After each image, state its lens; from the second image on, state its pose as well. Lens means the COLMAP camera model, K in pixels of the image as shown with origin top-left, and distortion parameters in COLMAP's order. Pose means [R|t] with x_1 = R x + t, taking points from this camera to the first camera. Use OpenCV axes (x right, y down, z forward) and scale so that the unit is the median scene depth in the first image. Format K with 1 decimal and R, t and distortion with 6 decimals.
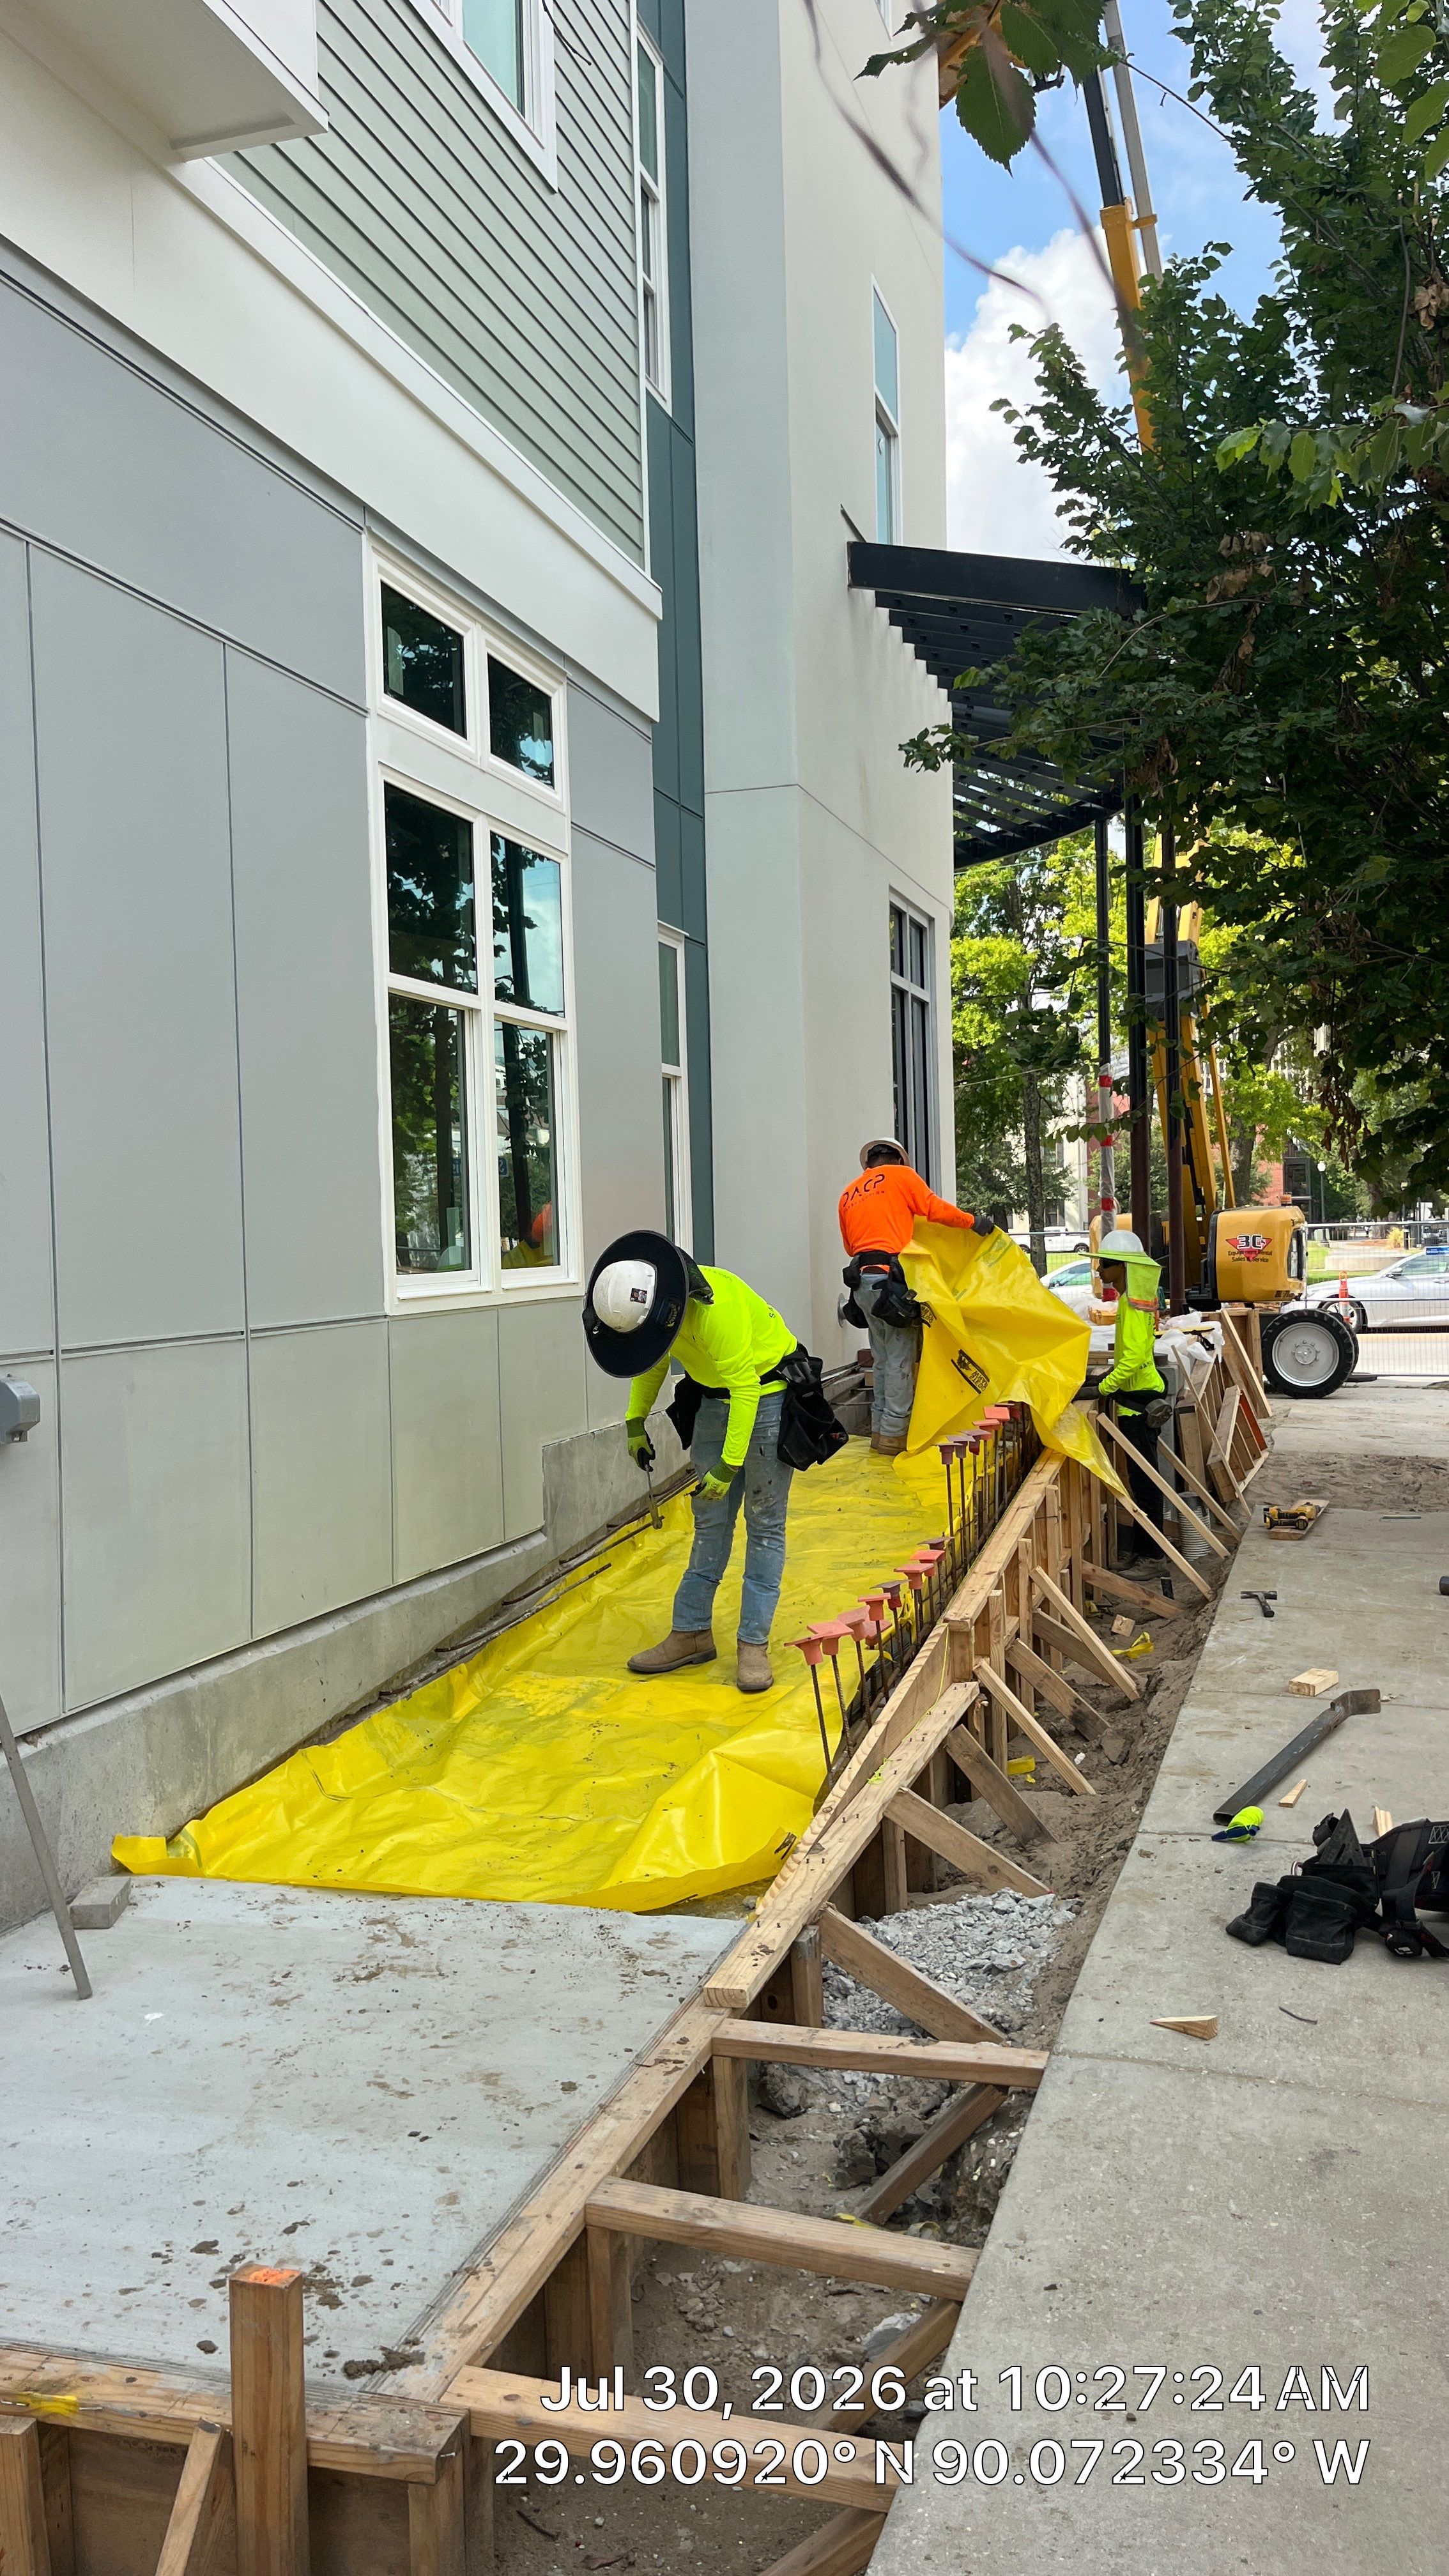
lens RADIAL K [[2003.3, 0, 715.0], [0, 2003.3, 1254.7], [0, 0, 1]] dist [0.068315, -0.100653]
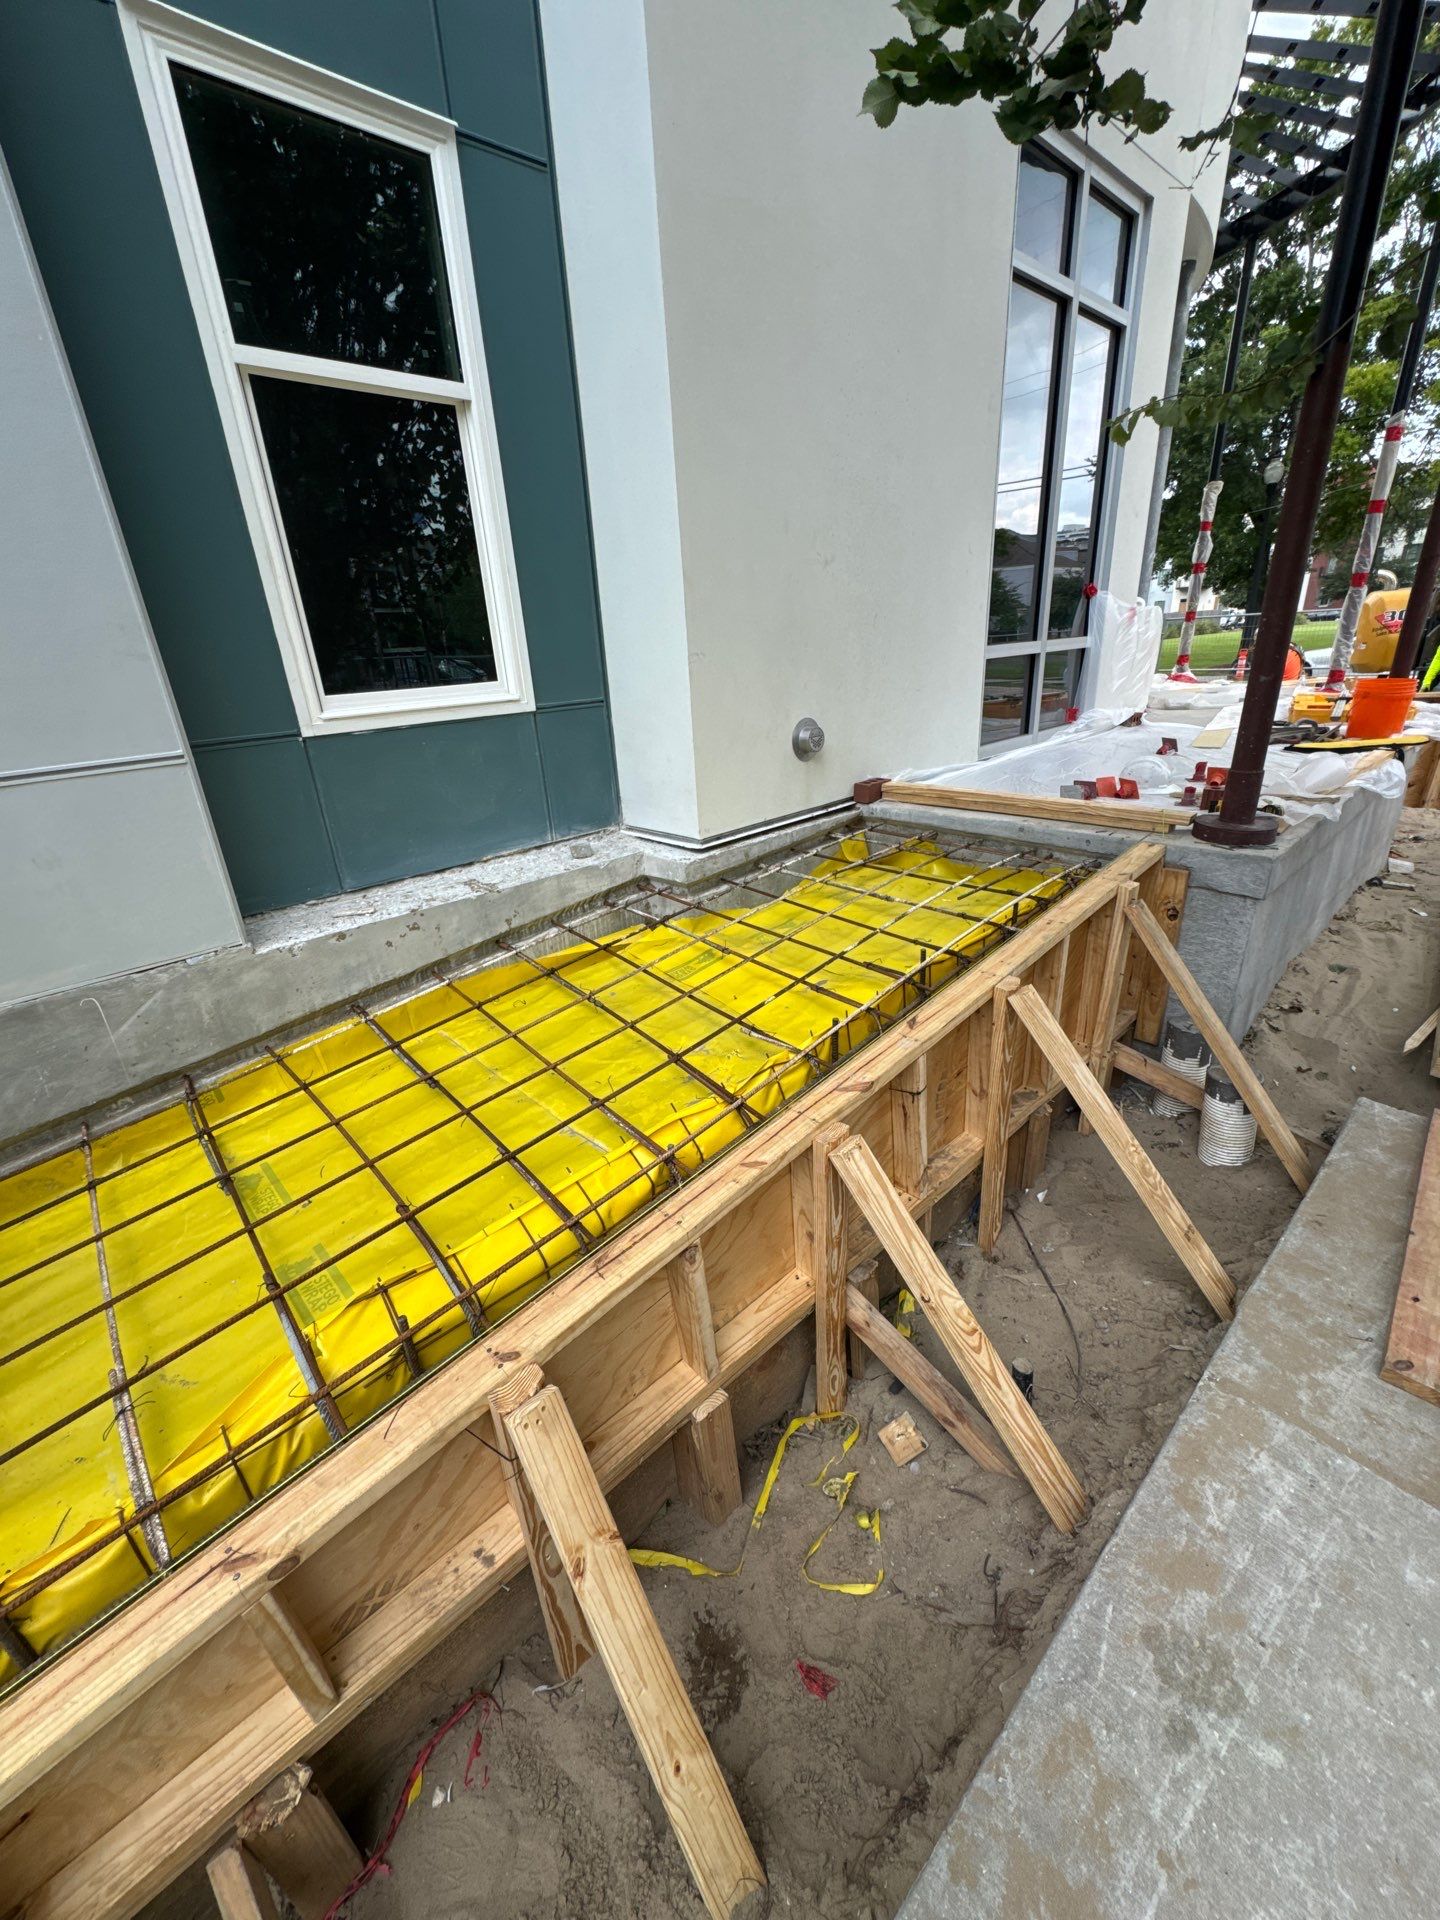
lens RADIAL K [[713.1, 0, 682.6], [0, 713.1, 936.6], [0, 0, 1]] dist [-0.006330, -0.000057]
pose [[0.841476, 0.166736, -0.513923, 0.315554], [0.041504, 0.928432, 0.369176, -0.010711], [0.538697, -0.331983, 0.774334, 1.258917]]
